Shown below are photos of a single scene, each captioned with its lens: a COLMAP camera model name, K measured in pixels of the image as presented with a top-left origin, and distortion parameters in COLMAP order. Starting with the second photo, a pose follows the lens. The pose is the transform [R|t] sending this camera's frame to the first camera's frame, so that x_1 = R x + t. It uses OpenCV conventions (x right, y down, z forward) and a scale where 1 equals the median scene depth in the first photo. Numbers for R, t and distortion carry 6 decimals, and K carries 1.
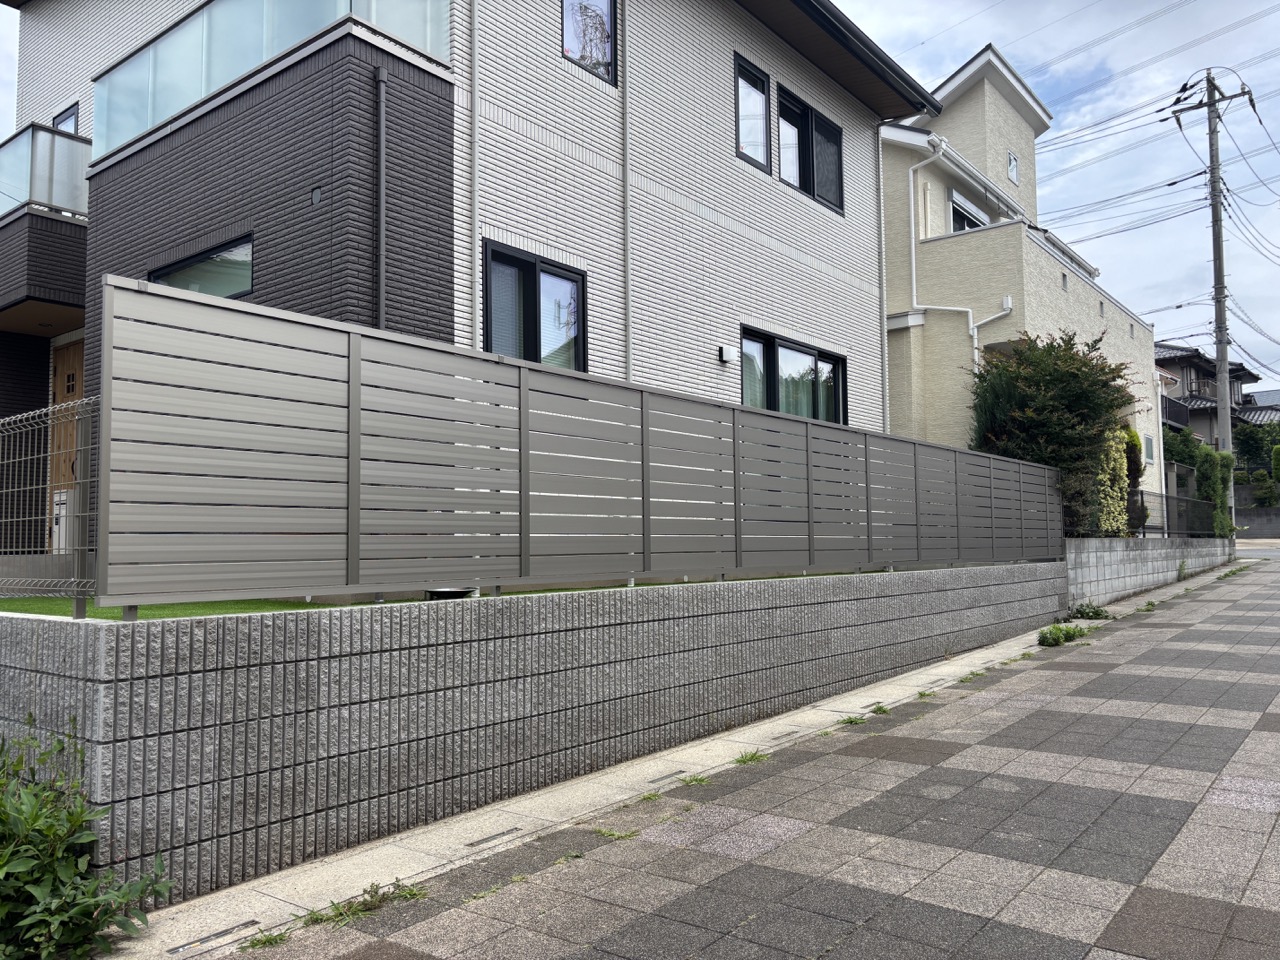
lens RADIAL K [[970.1, 0, 640.3], [0, 970.1, 480.4], [0, 0, 1]] dist [0.045081, -0.052751]
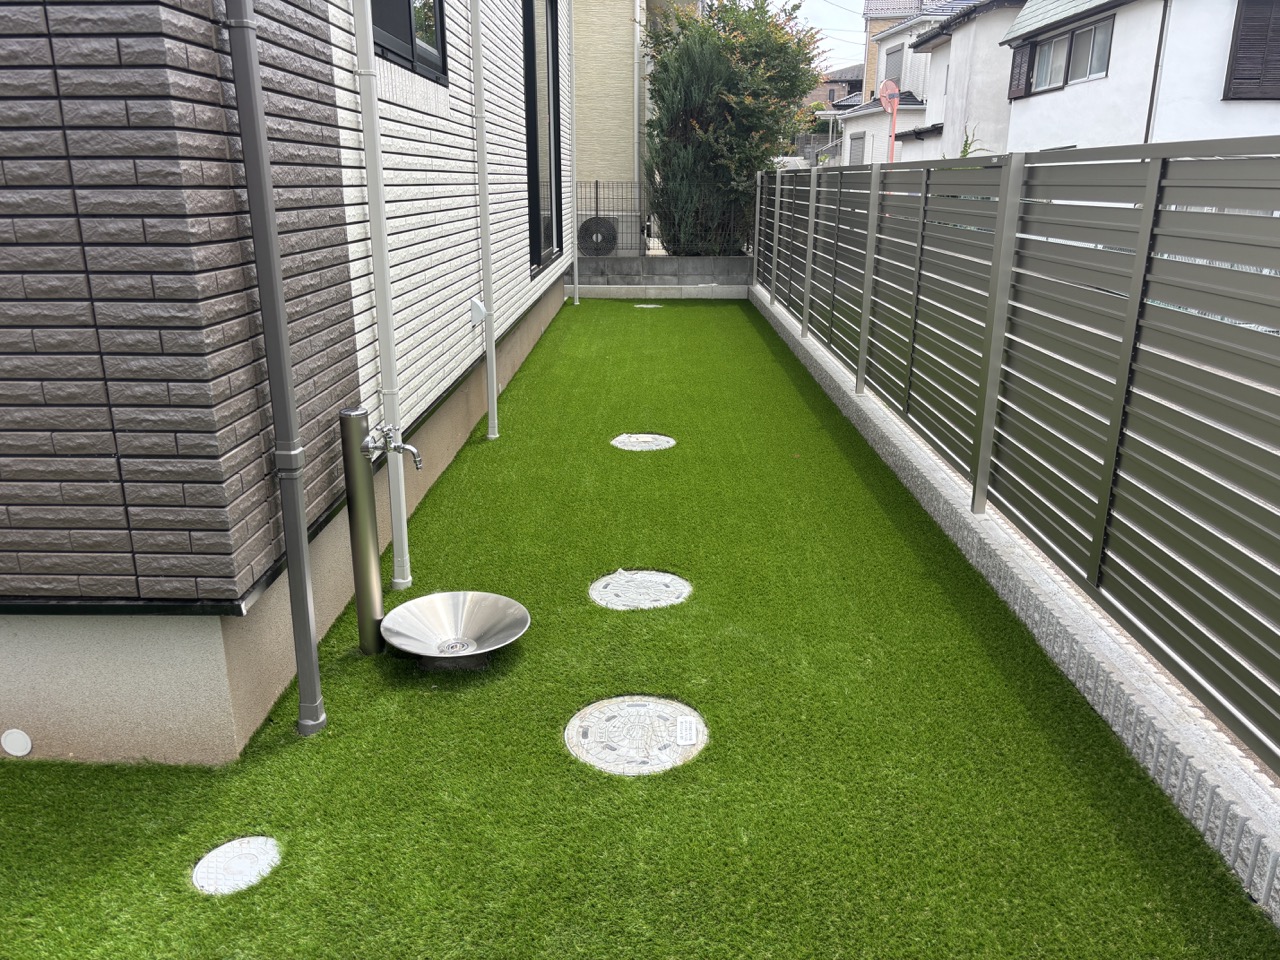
lens RADIAL K [[970.1, 0, 635.7], [0, 970.1, 476.1], [0, 0, 1]] dist [0.045081, -0.052751]
pose [[0.798439, -0.158585, 0.580815, -0.163813], [-0.055987, 0.940951, 0.333881, -0.034646], [-0.599467, -0.299102, 0.742413, 0.319483]]
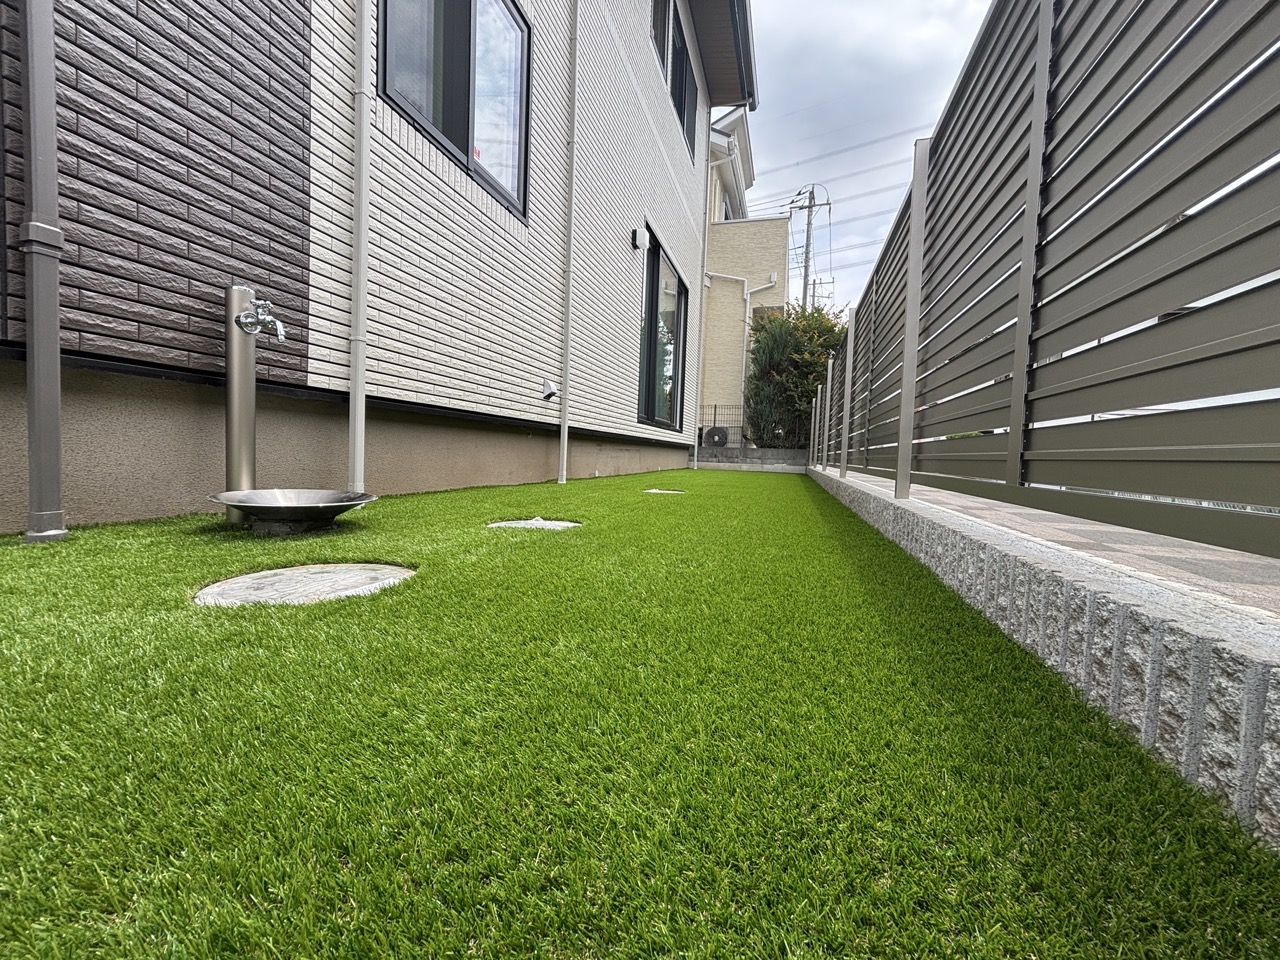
lens RADIAL K [[520.0, 0, 635.7], [0, 520.0, 479.2], [0, 0, 1]] dist [0.000949, -0.000254]
pose [[0.928032, 0.029755, 0.371310, -0.067867], [-0.076288, 0.990858, 0.111267, 0.033188], [-0.364605, -0.131586, 0.921818, 0.351860]]
